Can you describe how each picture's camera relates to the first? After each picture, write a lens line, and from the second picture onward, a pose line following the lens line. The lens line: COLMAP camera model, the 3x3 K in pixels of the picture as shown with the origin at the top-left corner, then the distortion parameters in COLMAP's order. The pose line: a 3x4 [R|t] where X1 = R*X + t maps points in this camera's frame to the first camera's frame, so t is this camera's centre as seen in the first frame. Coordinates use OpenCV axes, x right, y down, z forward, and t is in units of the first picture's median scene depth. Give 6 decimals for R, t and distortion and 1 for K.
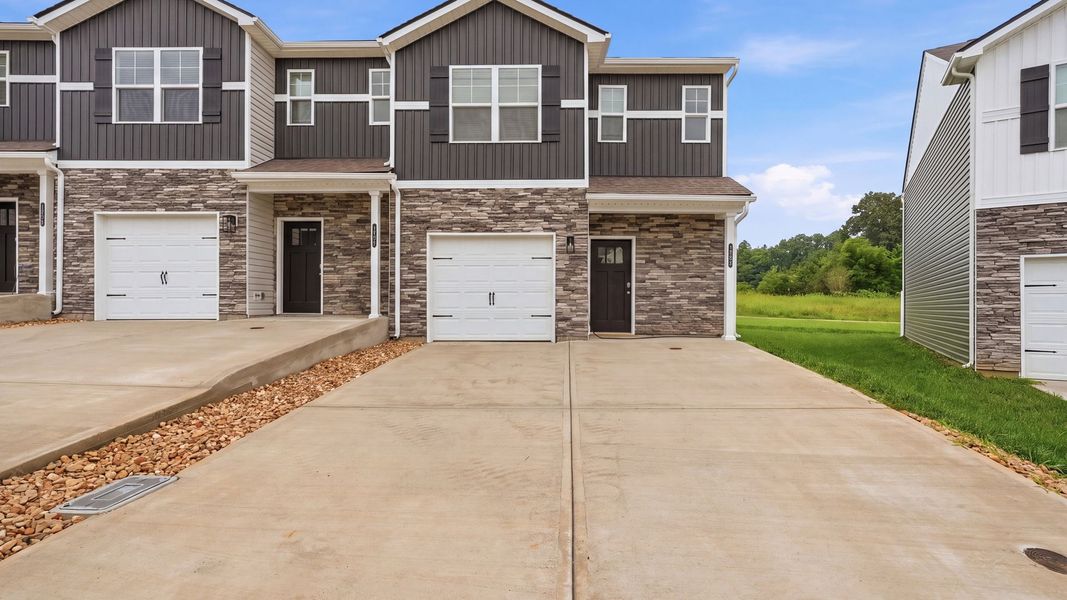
lens RADIAL K [[448.9, 0, 529.4], [0, 448.9, 303.9], [0, 0, 1]] dist [0.000442, -0.000003]
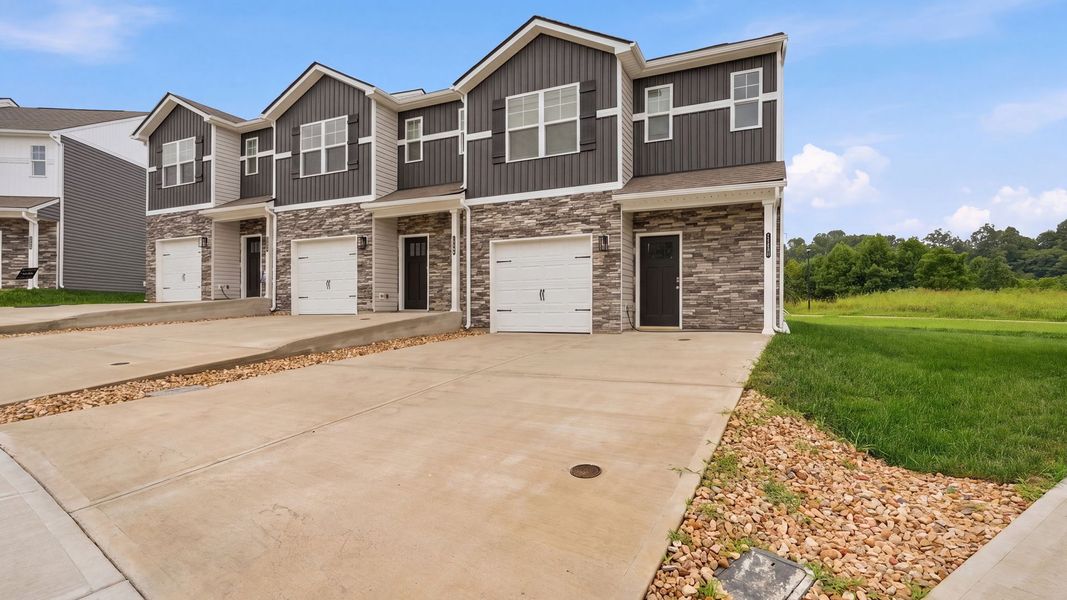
lens RADIAL K [[448.9, 0, 540.9], [0, 448.9, 303.2], [0, 0, 1]] dist [0.000442, -0.000003]
pose [[0.930676, -0.010476, -0.365694, 0.313593], [0.007004, 0.999917, -0.010820, 0.020297], [0.365777, 0.007509, 0.930672, -0.053082]]
